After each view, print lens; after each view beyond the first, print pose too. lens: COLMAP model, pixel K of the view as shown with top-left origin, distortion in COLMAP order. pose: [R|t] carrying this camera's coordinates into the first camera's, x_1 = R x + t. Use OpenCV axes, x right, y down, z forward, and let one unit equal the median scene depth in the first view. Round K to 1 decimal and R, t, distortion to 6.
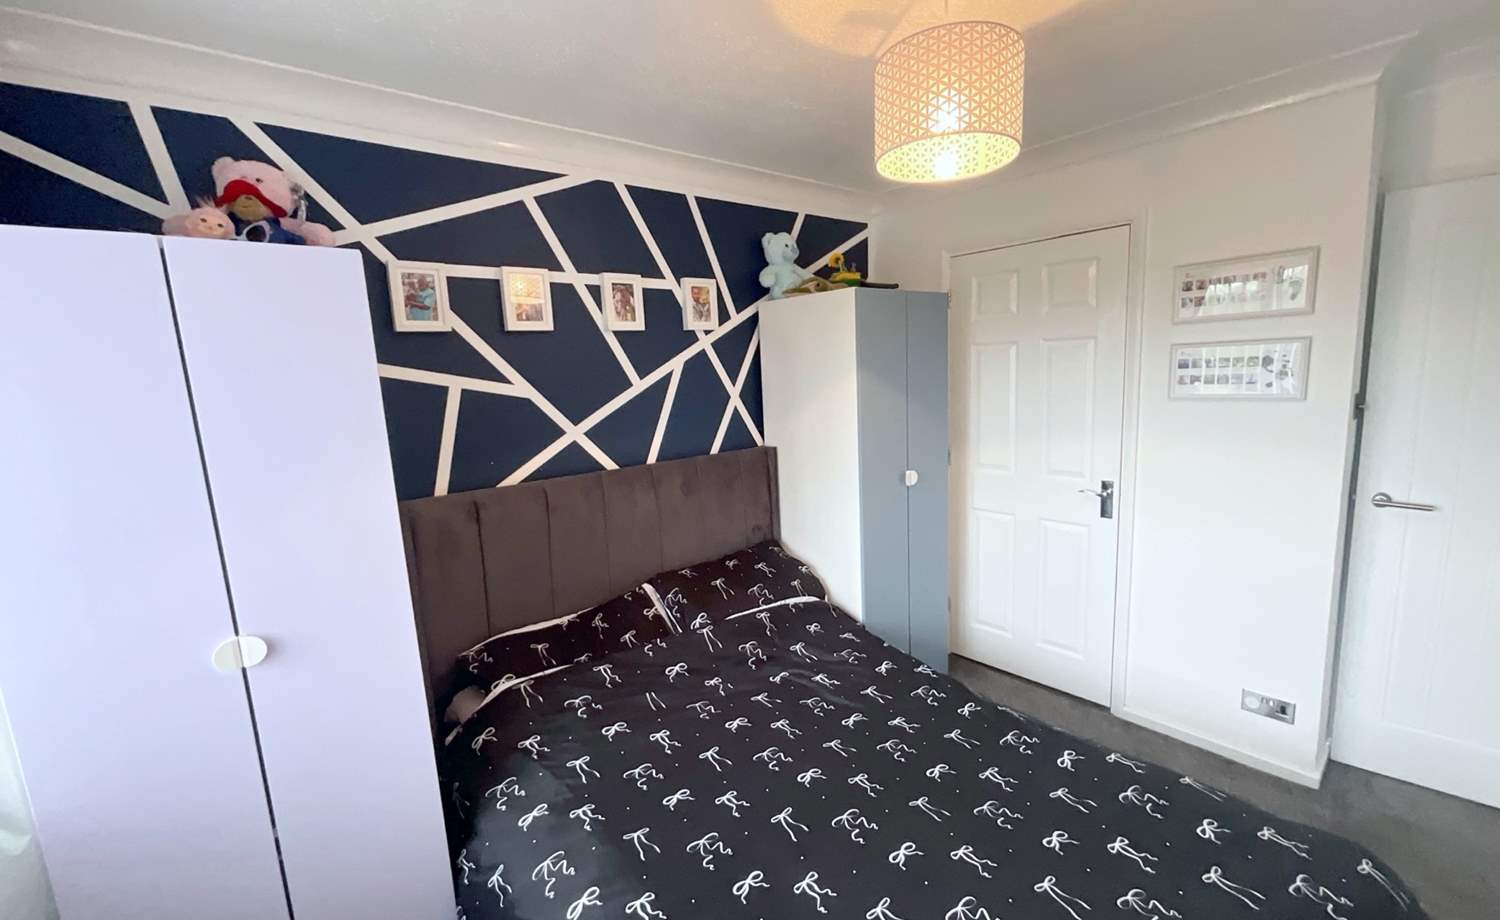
lens RADIAL K [[611.2, 0, 750.0], [0, 611.2, 460.0], [0, 0, 1]] dist [0.000428, 0.001056]
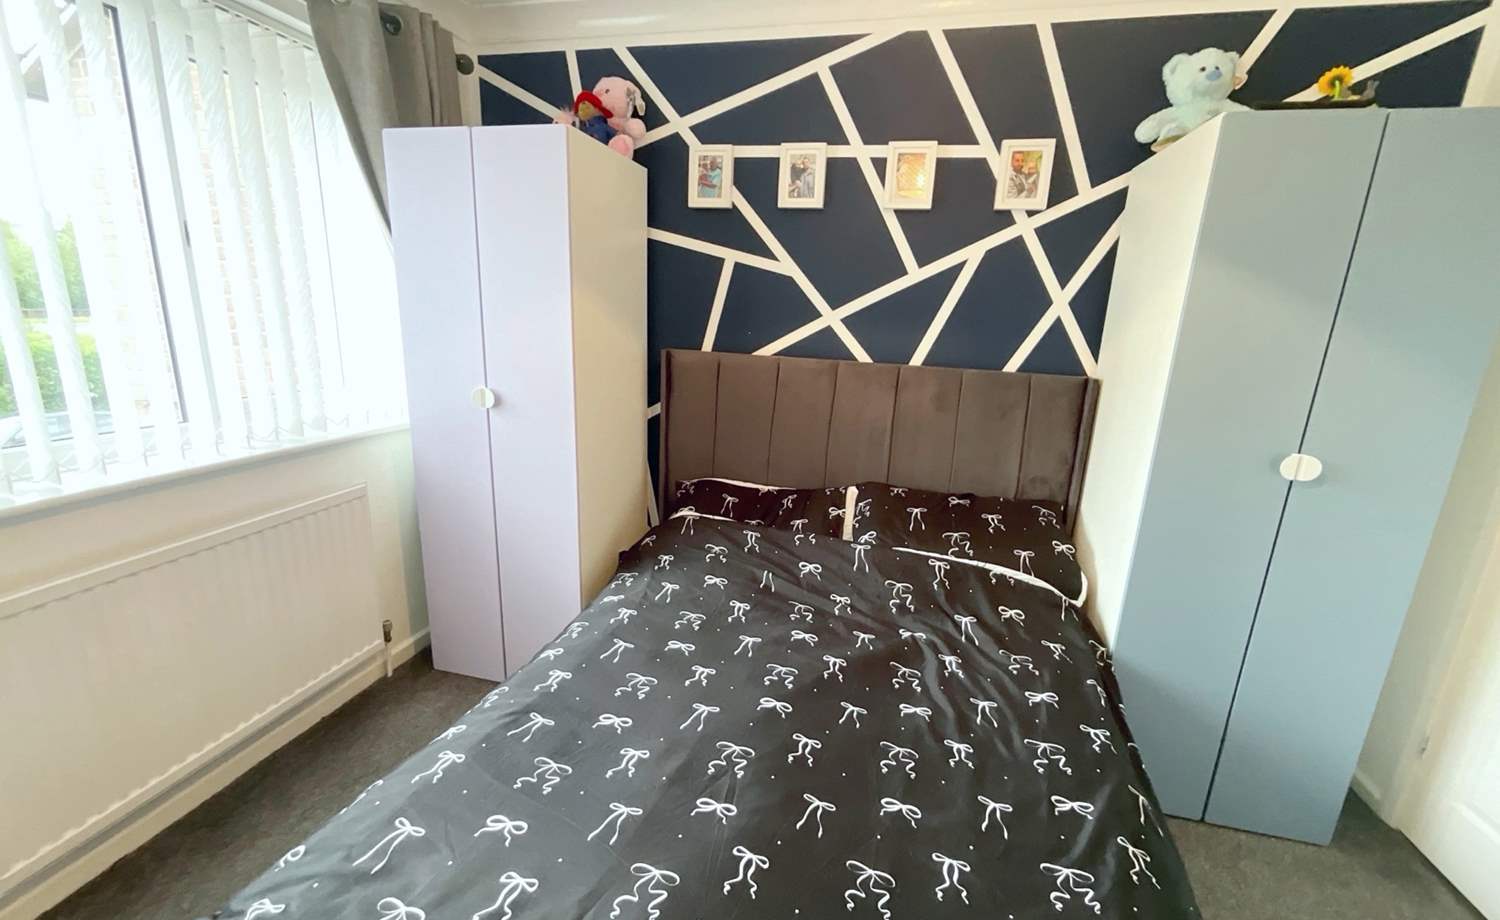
lens RADIAL K [[609.3, 0, 750.0], [0, 609.3, 460.0], [0, 0, 1]] dist [-0.008346, 0.000695]
pose [[0.585836, 0.268321, -0.764722, 0.451281], [-0.195133, 0.962542, 0.188244, 0.018193], [0.786587, 0.038943, 0.616250, 0.298873]]
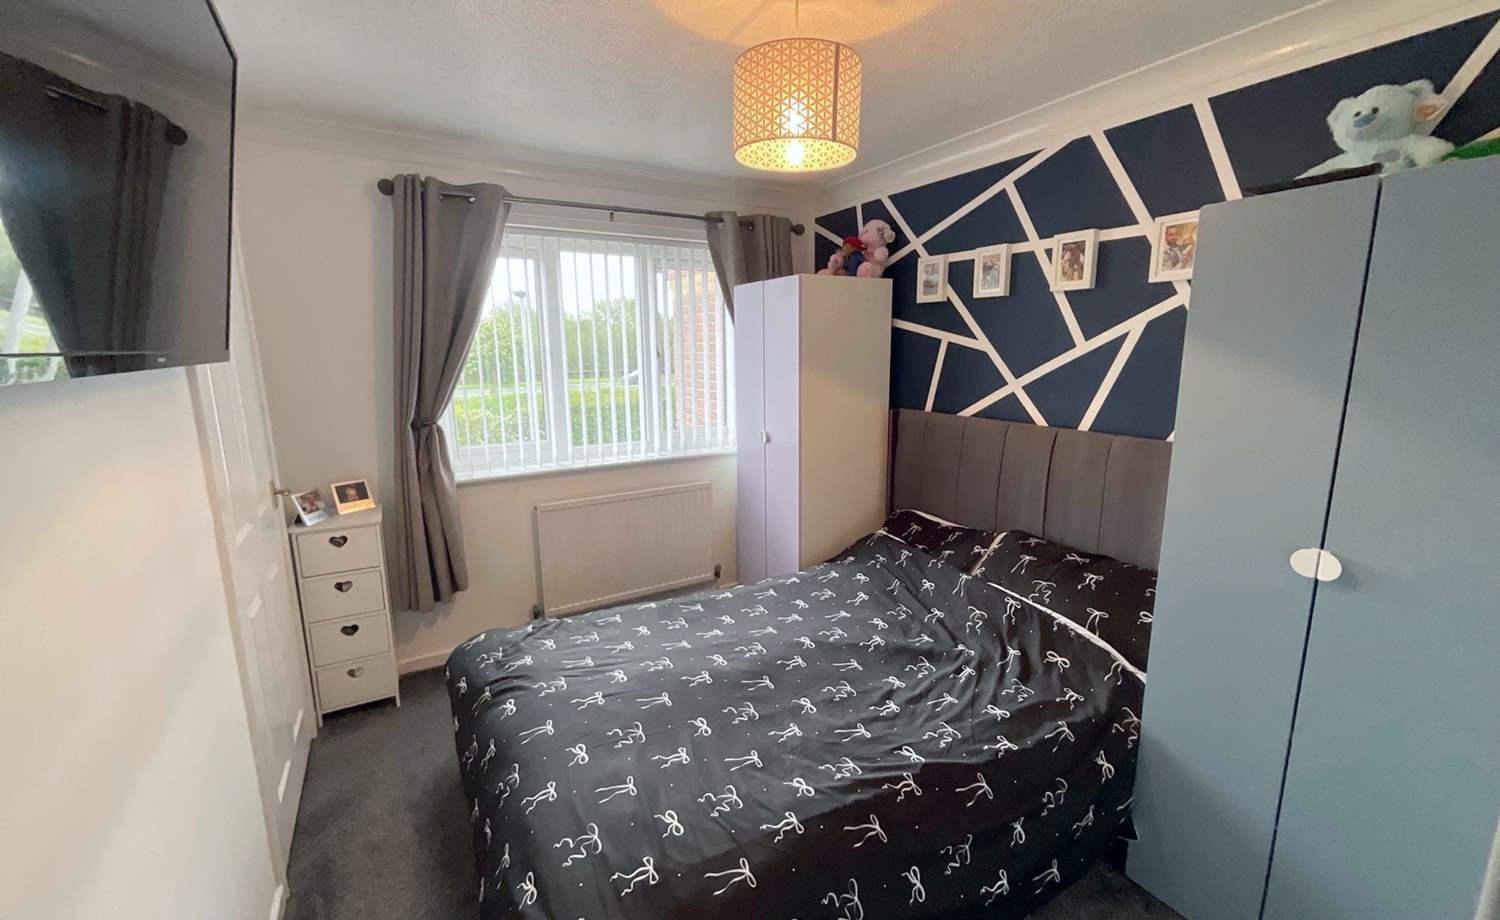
lens RADIAL K [[611.2, 0, 750.0], [0, 611.2, 460.0], [0, 0, 1]] dist [0.000428, 0.001056]
pose [[-0.166411, 0.233983, -0.957893, 0.921985], [-0.132153, 0.957382, 0.256817, -0.138595], [0.977161, 0.169325, -0.128398, 0.687859]]
